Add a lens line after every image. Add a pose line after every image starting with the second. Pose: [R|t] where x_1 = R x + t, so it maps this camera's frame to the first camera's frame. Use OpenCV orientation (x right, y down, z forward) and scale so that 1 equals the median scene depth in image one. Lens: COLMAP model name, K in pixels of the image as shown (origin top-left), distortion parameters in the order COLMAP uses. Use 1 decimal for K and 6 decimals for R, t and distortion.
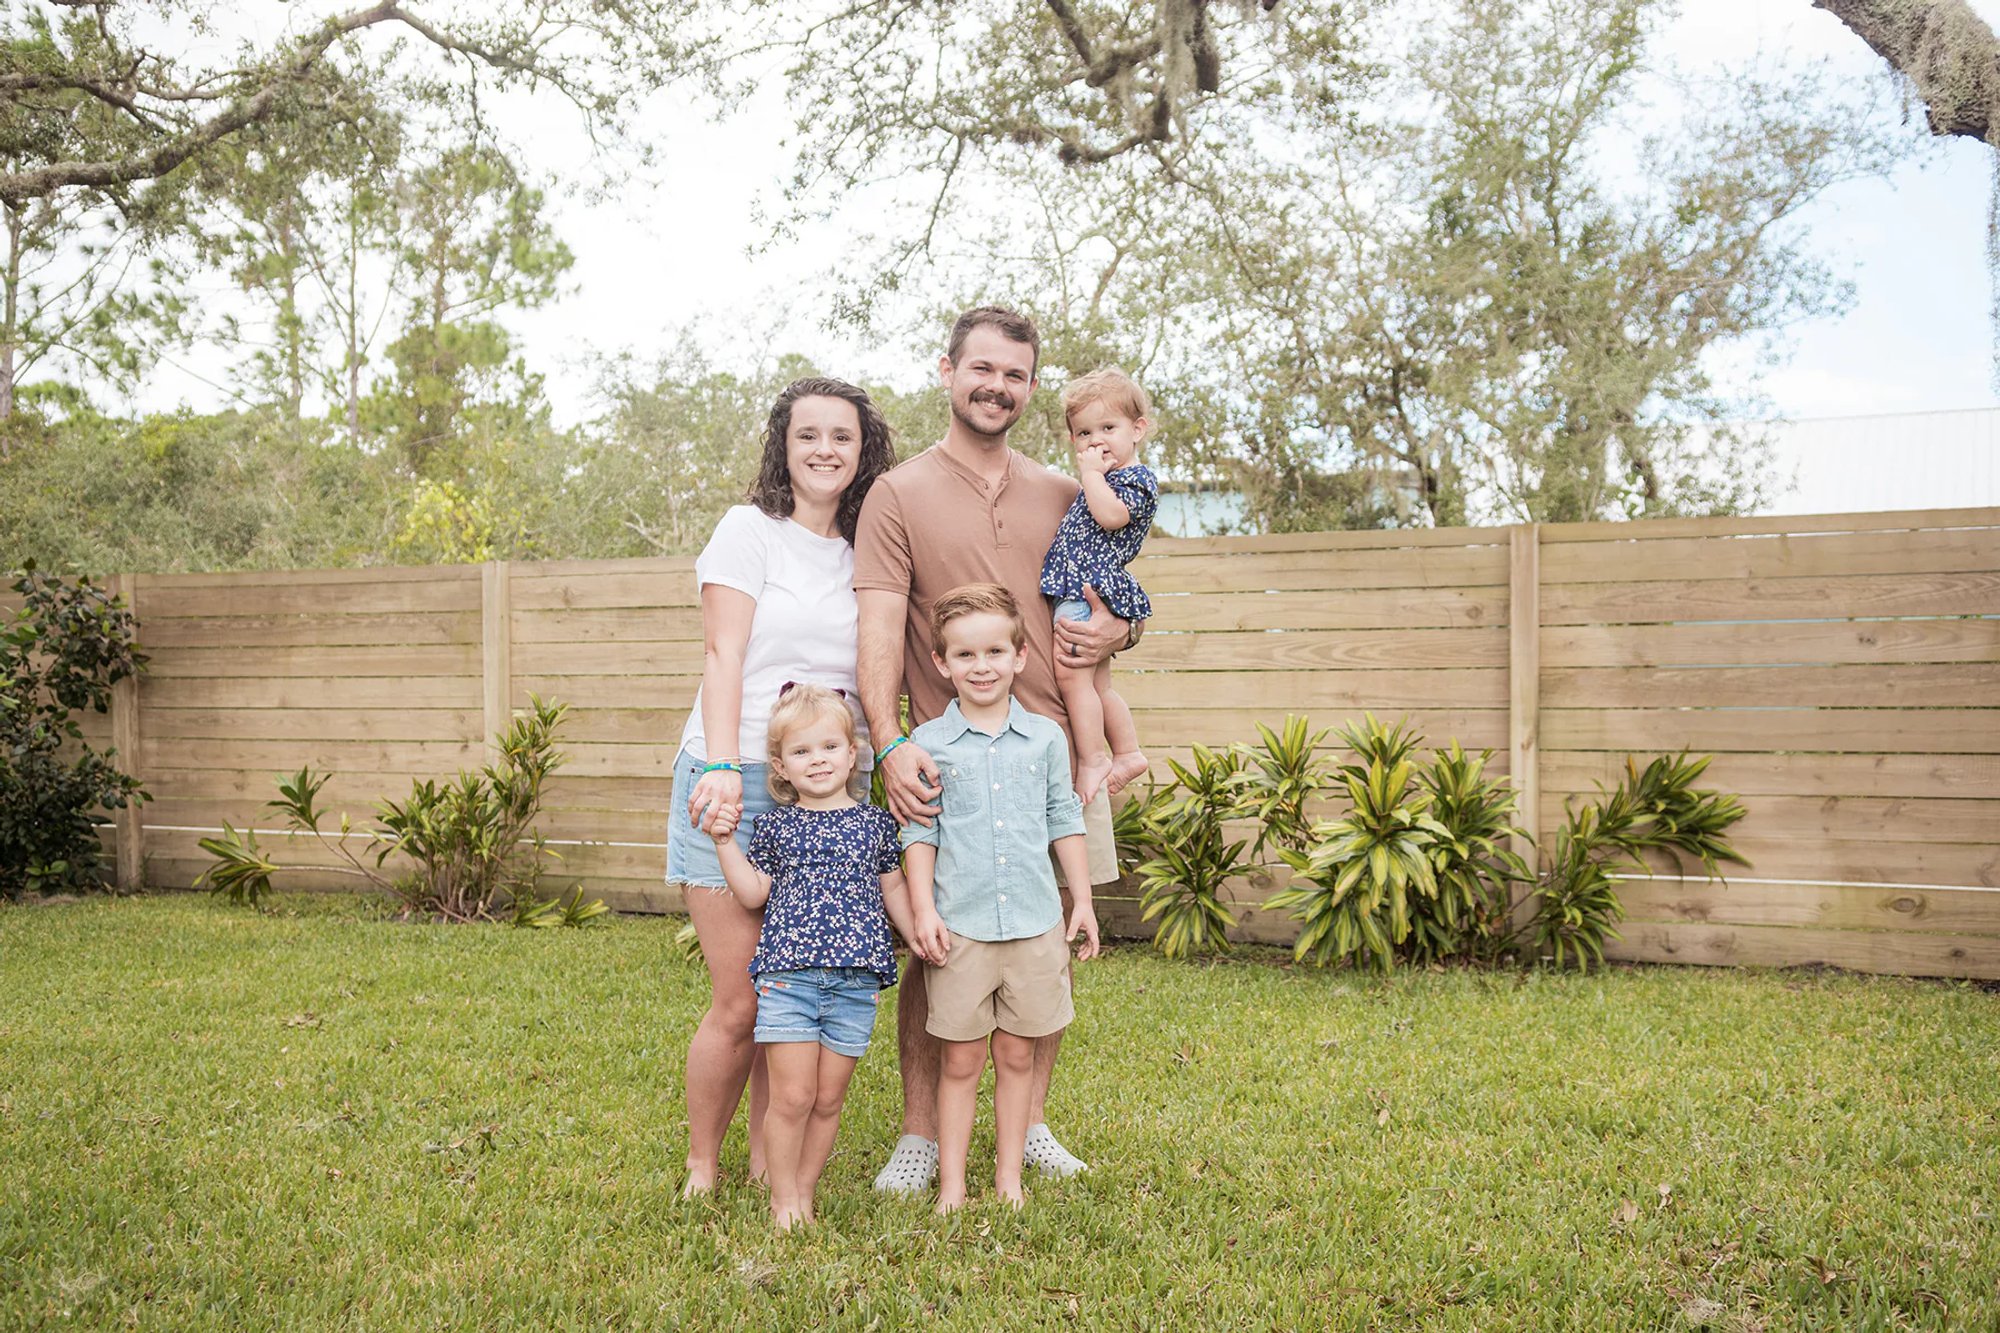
lens RADIAL K [[1620.1, 0, 1208.9], [0, 1620.1, 714.5], [0, 0, 1]] dist [0.038151, -0.006026]
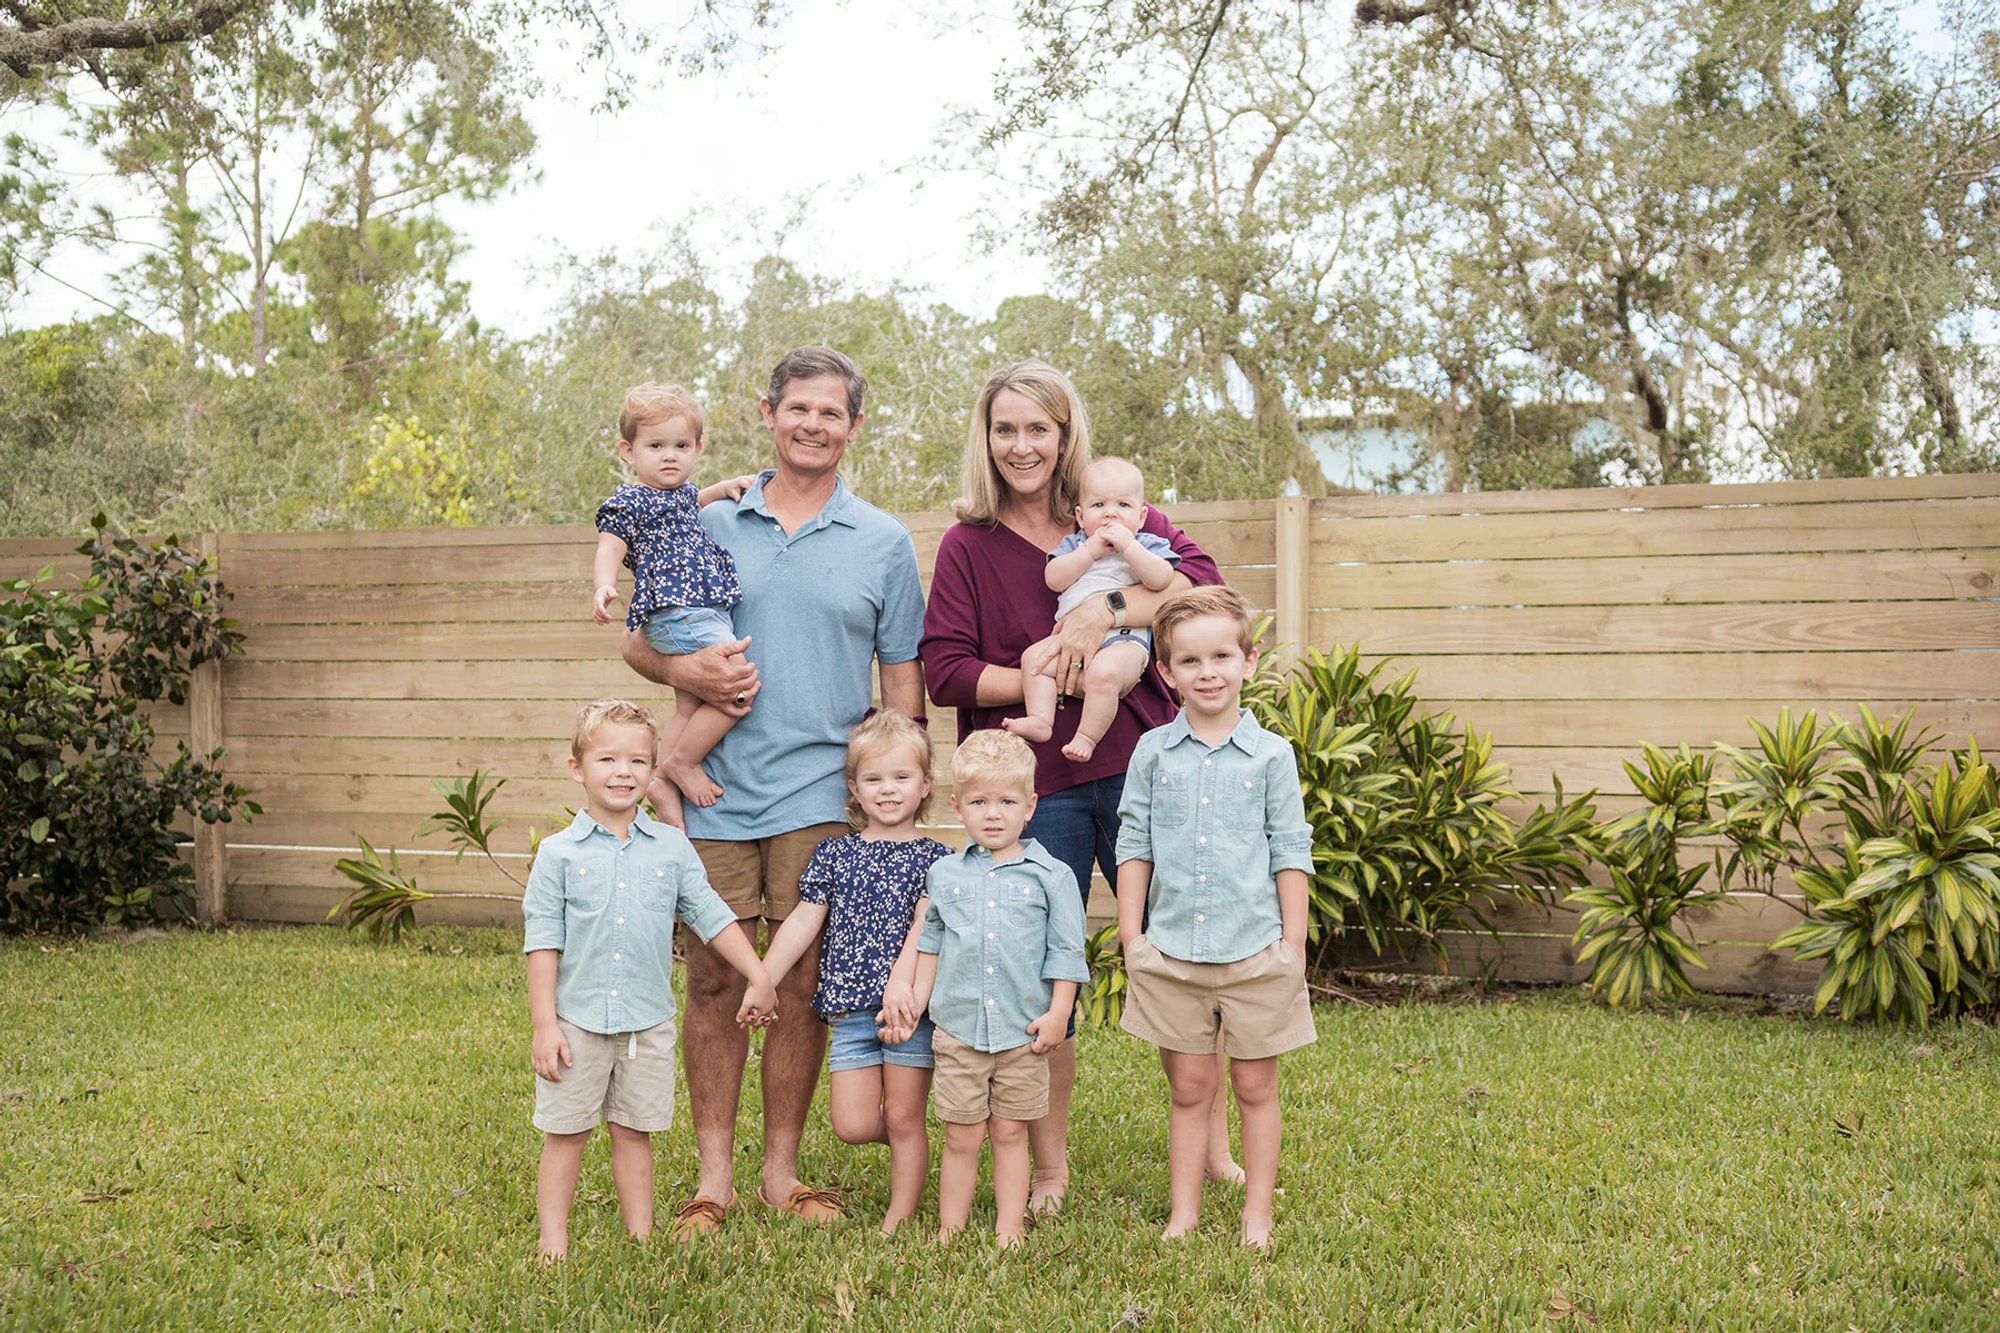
lens RADIAL K [[2040.8, 0, 999.5], [0, 2040.8, 709.4], [0, 0, 1]] dist [0.064559, 0.012379]
pose [[0.999947, 0.000220, 0.010340, -0.244836], [-0.000219, 1.000000, -0.000091, 0.001124], [-0.010340, 0.000089, 0.999947, -0.015170]]
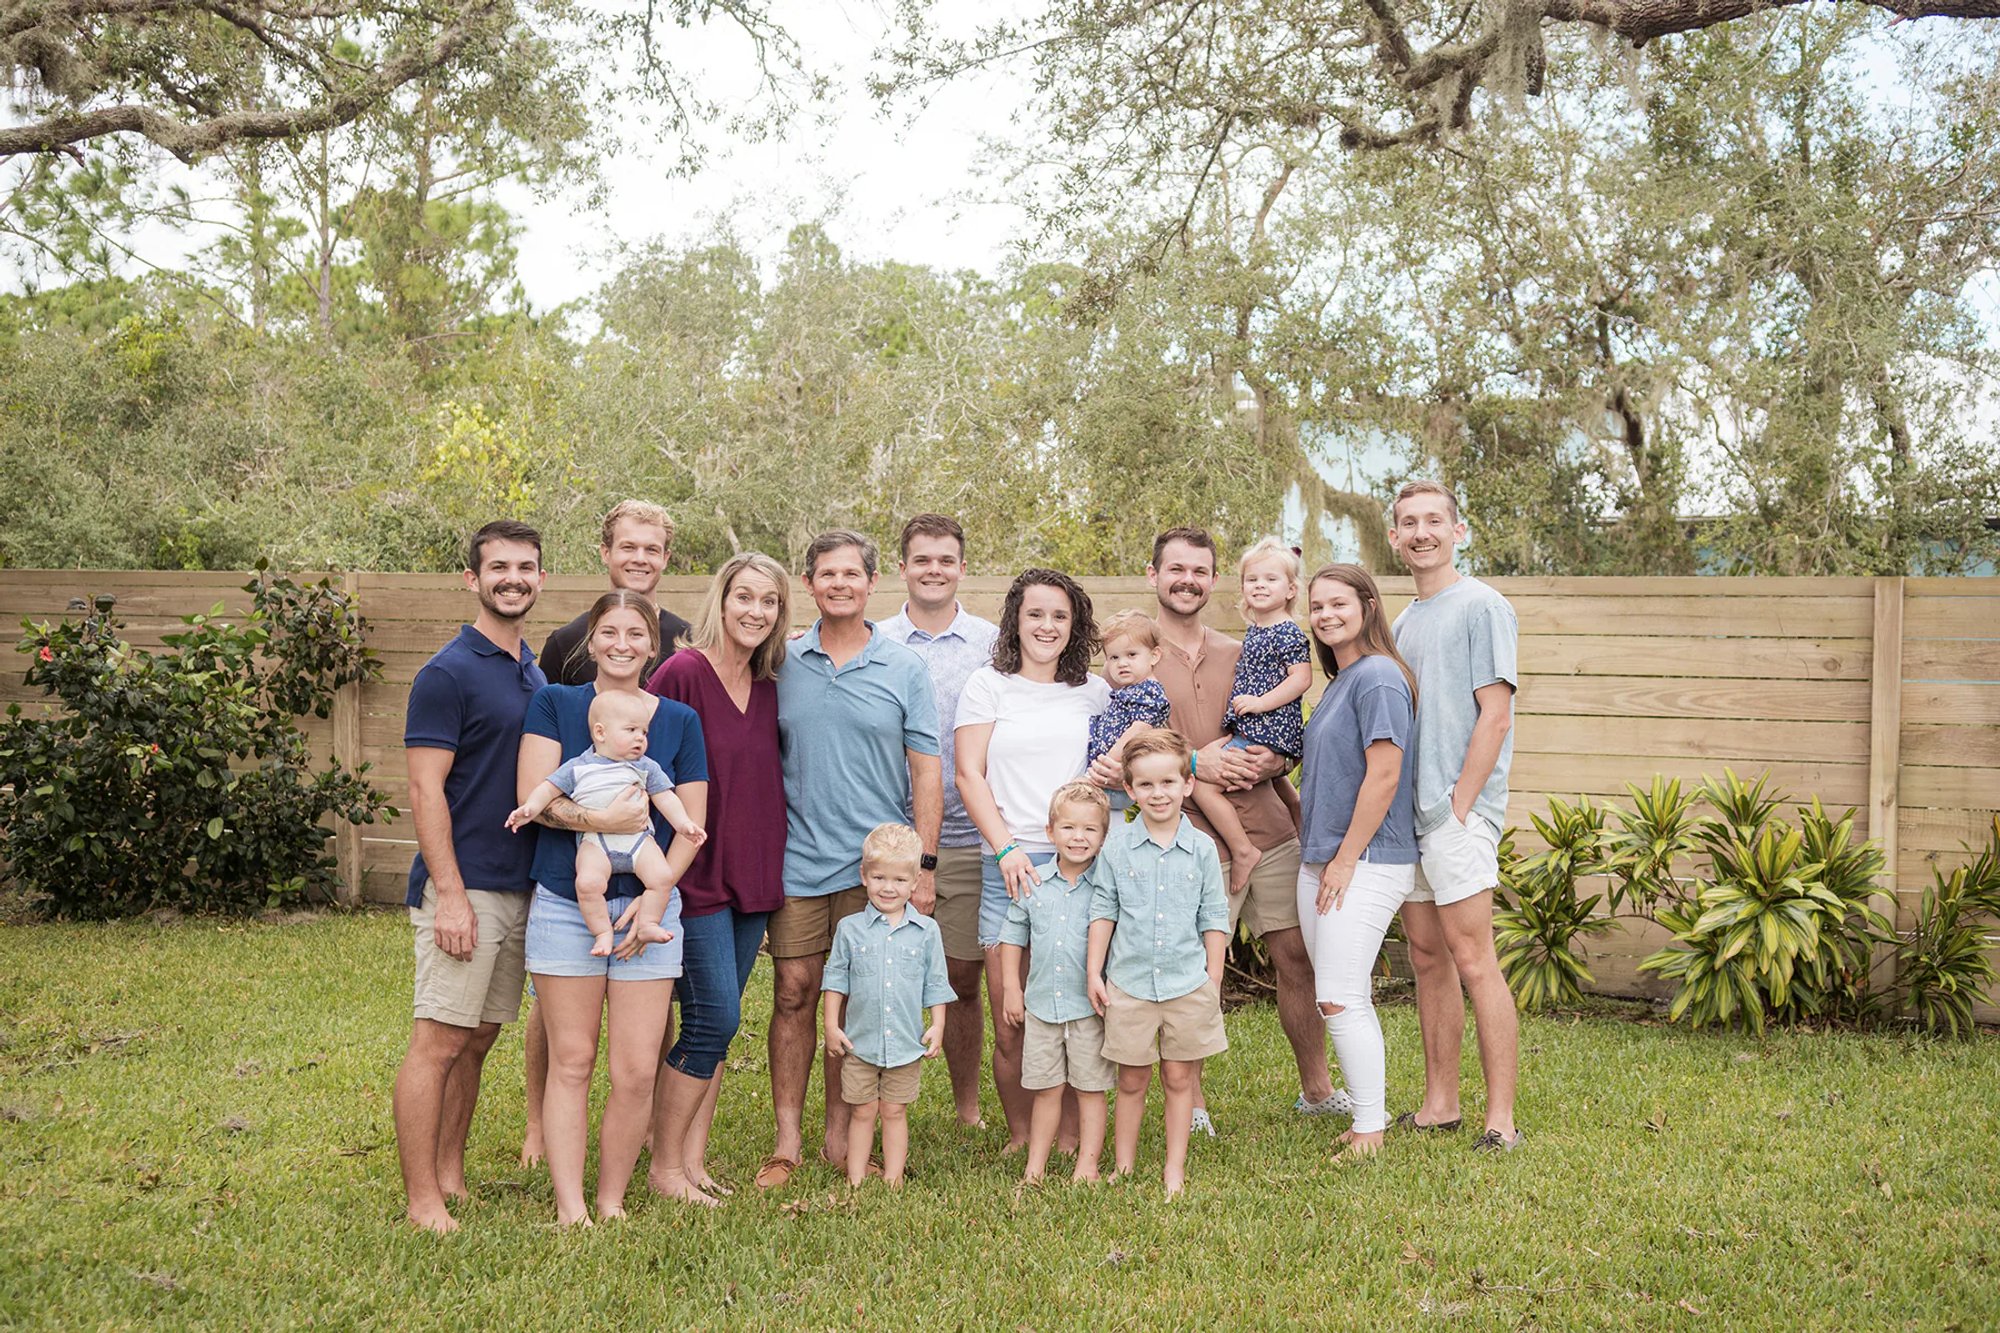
lens RADIAL K [[2335.2, 0, 995.0], [0, 2335.2, 611.0], [0, 0, 1]] dist [0.081426, -0.035234]
pose [[0.999875, 0.015526, 0.003037, -0.254538], [-0.015598, 0.999559, 0.025268, -0.090498], [-0.002643, -0.025312, 0.999676, -0.309605]]
